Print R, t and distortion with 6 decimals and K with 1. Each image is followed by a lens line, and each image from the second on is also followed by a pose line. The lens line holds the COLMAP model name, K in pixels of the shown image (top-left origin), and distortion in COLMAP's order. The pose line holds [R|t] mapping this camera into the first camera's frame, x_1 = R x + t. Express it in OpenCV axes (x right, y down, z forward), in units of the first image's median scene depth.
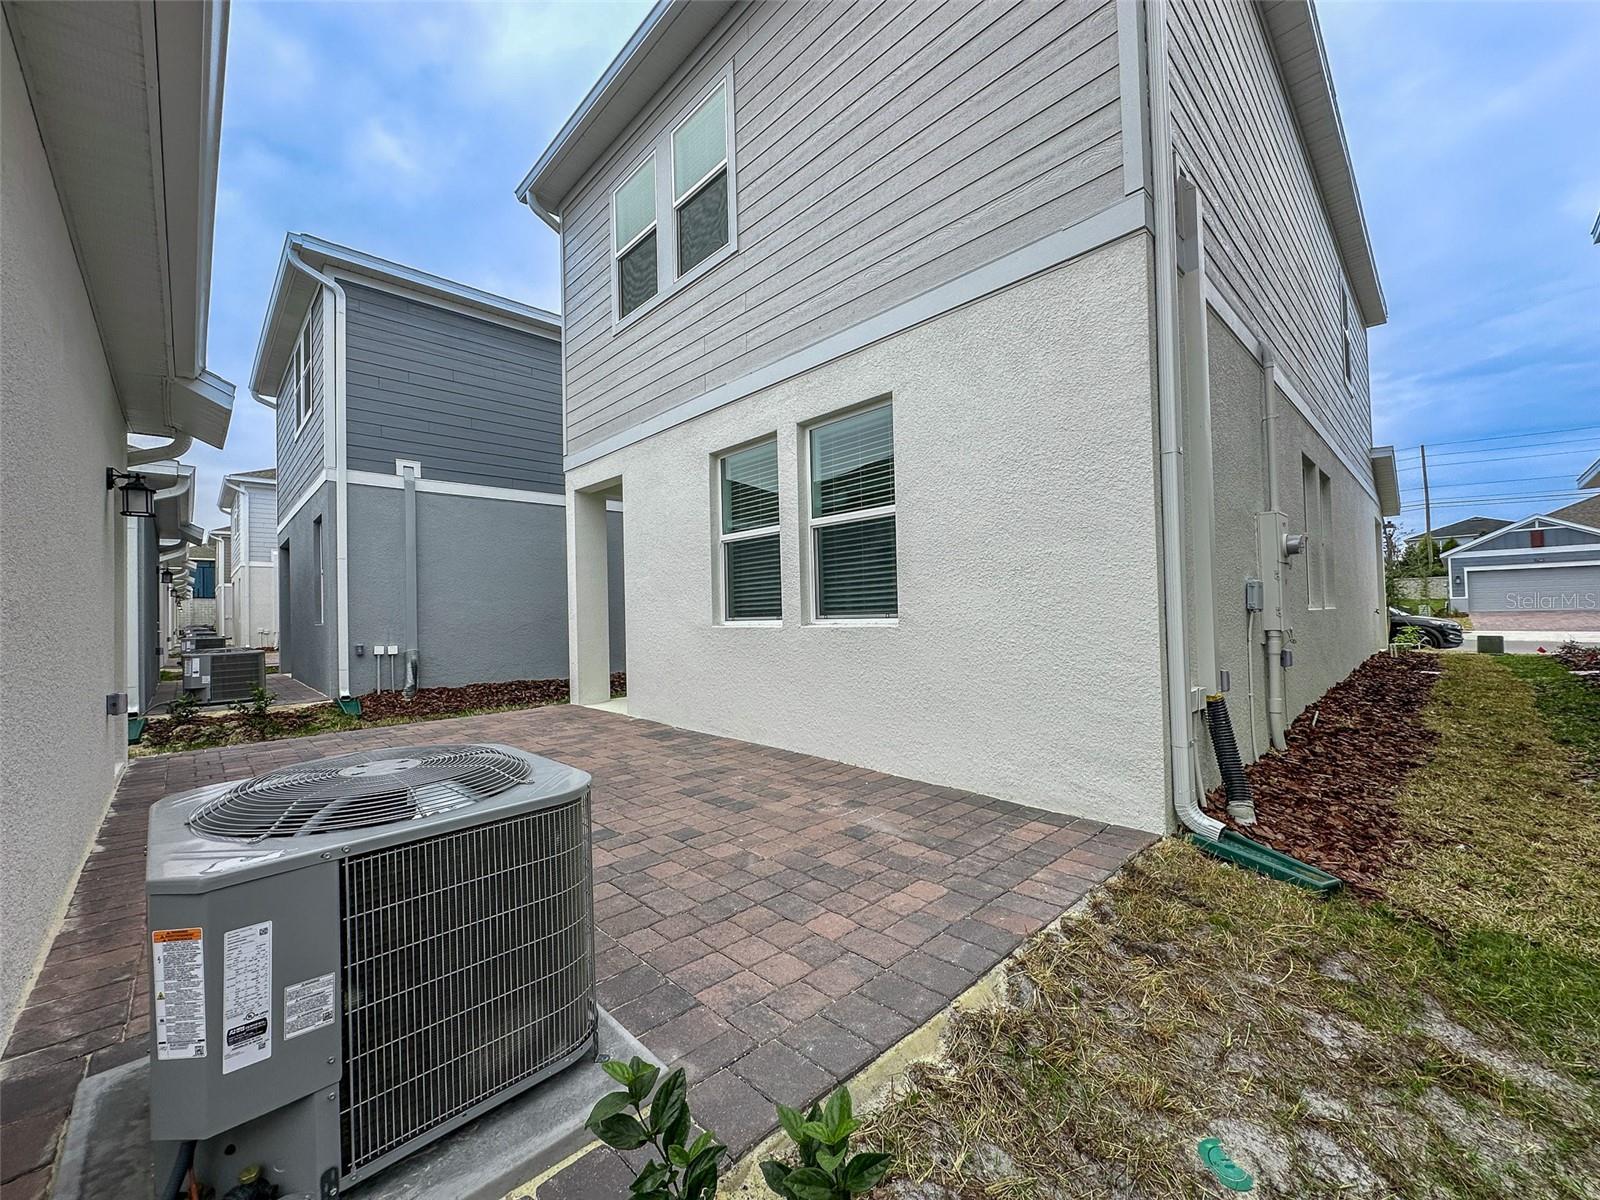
lens RADIAL K [[630.9, 0, 793.5], [0, 630.9, 604.0], [0, 0, 1]] dist [-0.001099, 0.000051]
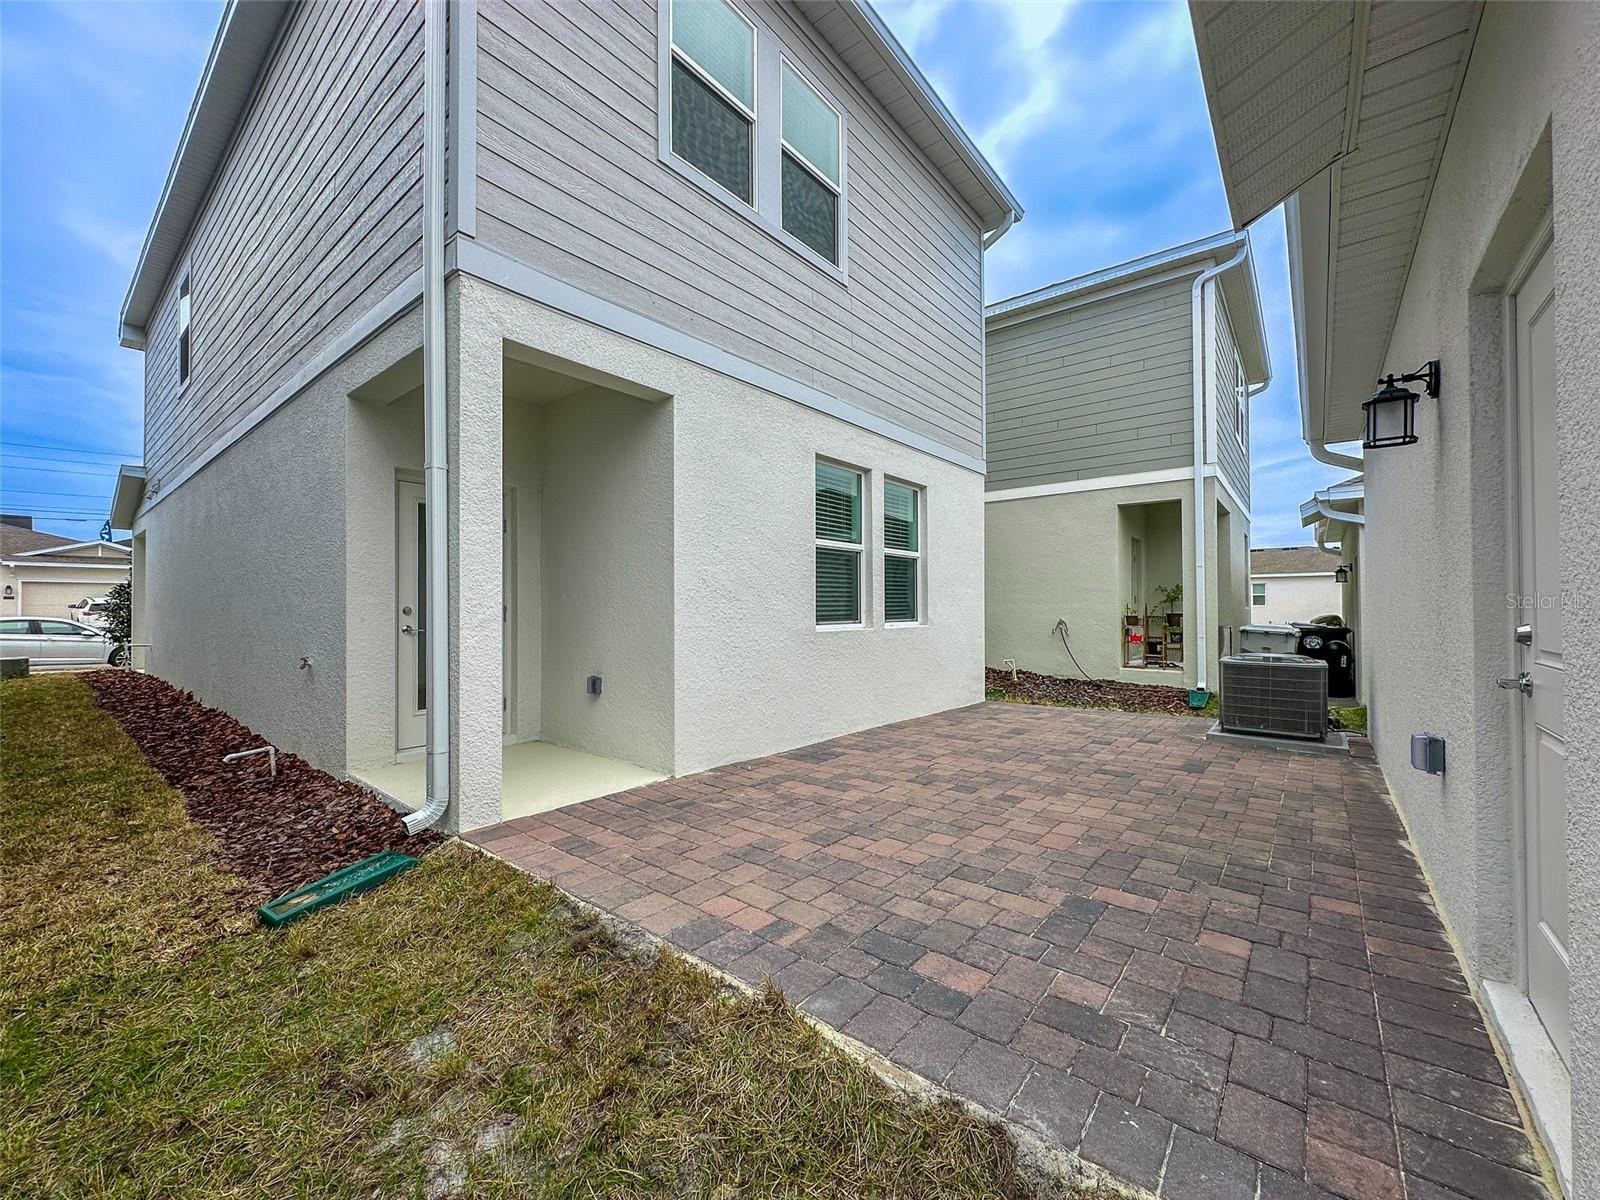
lens RADIAL K [[630.9, 0, 809.0], [0, 630.9, 604.2], [0, 0, 1]] dist [-0.001099, 0.000051]
pose [[-0.127721, 0.031984, 0.991294, -1.133769], [-0.007583, 0.999419, -0.033223, 0.027897], [-0.991781, -0.011760, -0.127405, 1.181330]]
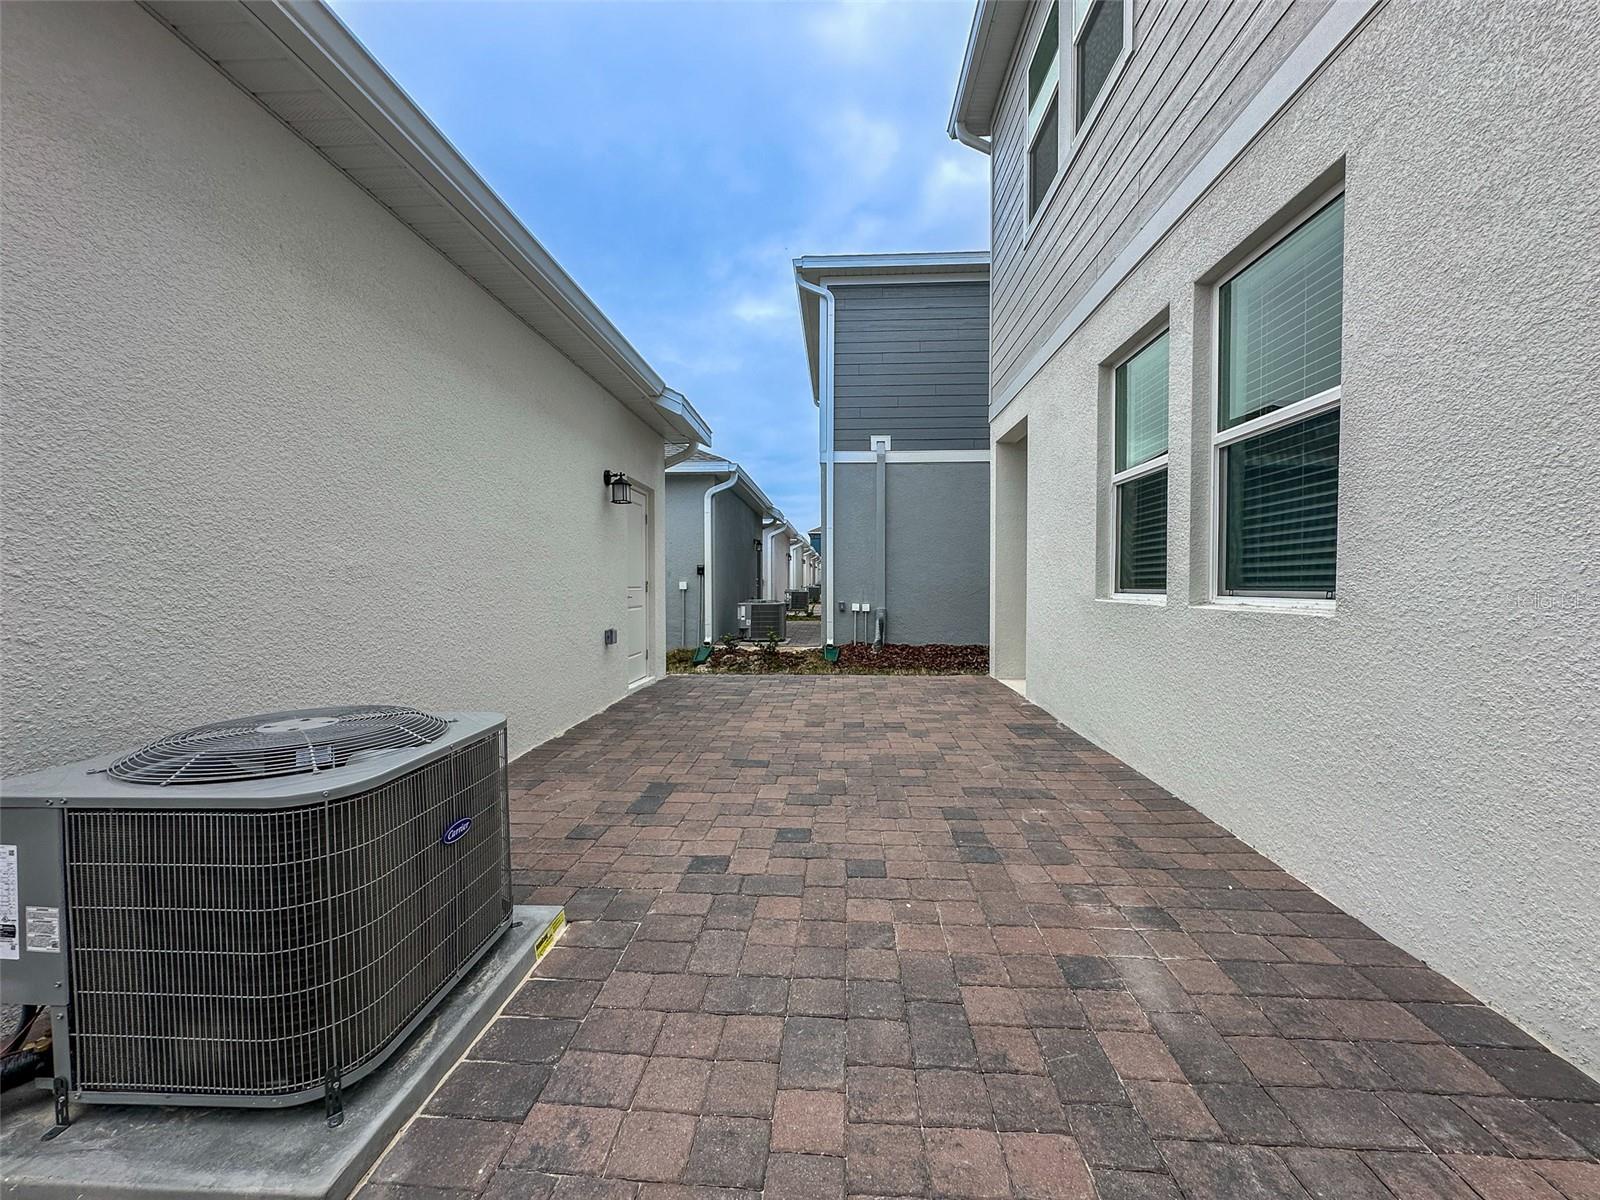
lens RADIAL K [[630.9, 0, 800.0], [0, 630.9, 601.7], [0, 0, 1]] dist [-0.001099, 0.000051]
pose [[0.681418, 0.045094, -0.730504, 0.187871], [-0.004512, 0.998340, 0.057419, -0.003466], [0.731881, -0.035831, 0.680490, 0.246658]]
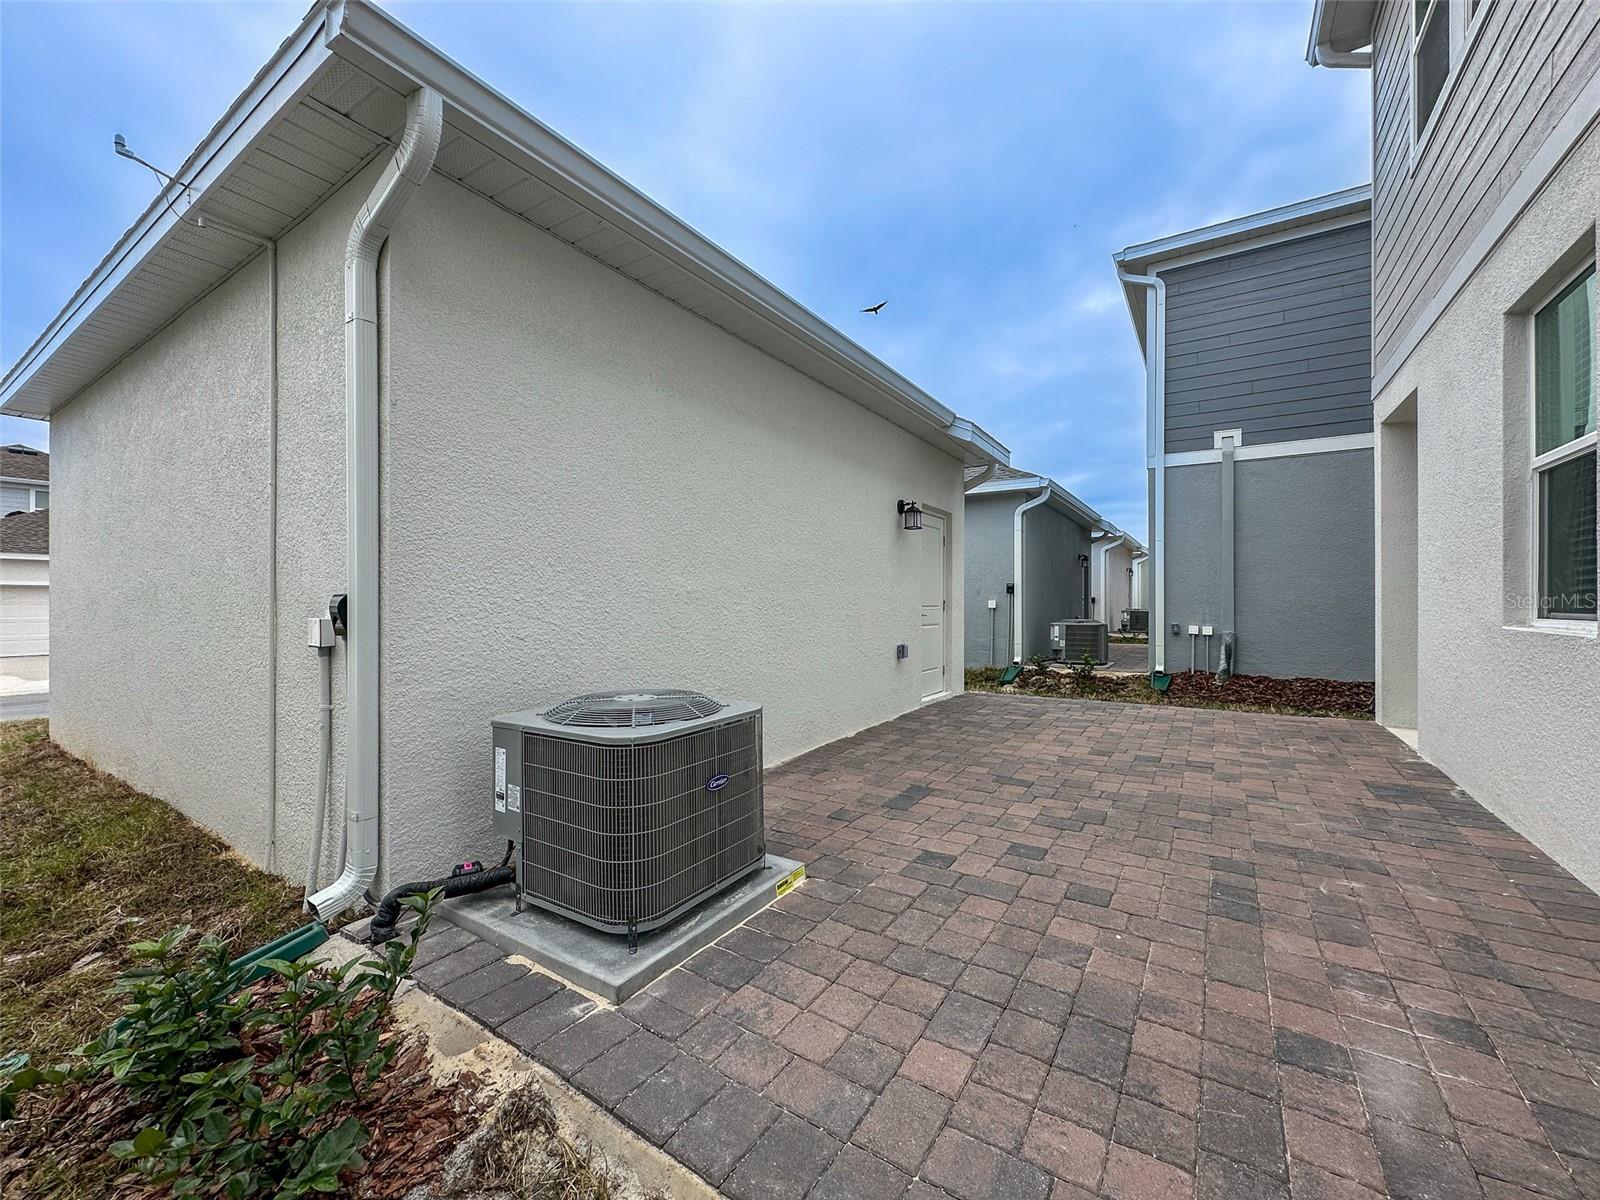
lens RADIAL K [[630.9, 0, 804.4], [0, 630.9, 602.0], [0, 0, 1]] dist [-0.001099, 0.000051]
pose [[0.236288, 0.026066, -0.971333, 0.277312], [0.008738, 0.999543, 0.028948, -0.008103], [0.971644, -0.015328, 0.235952, 0.284856]]
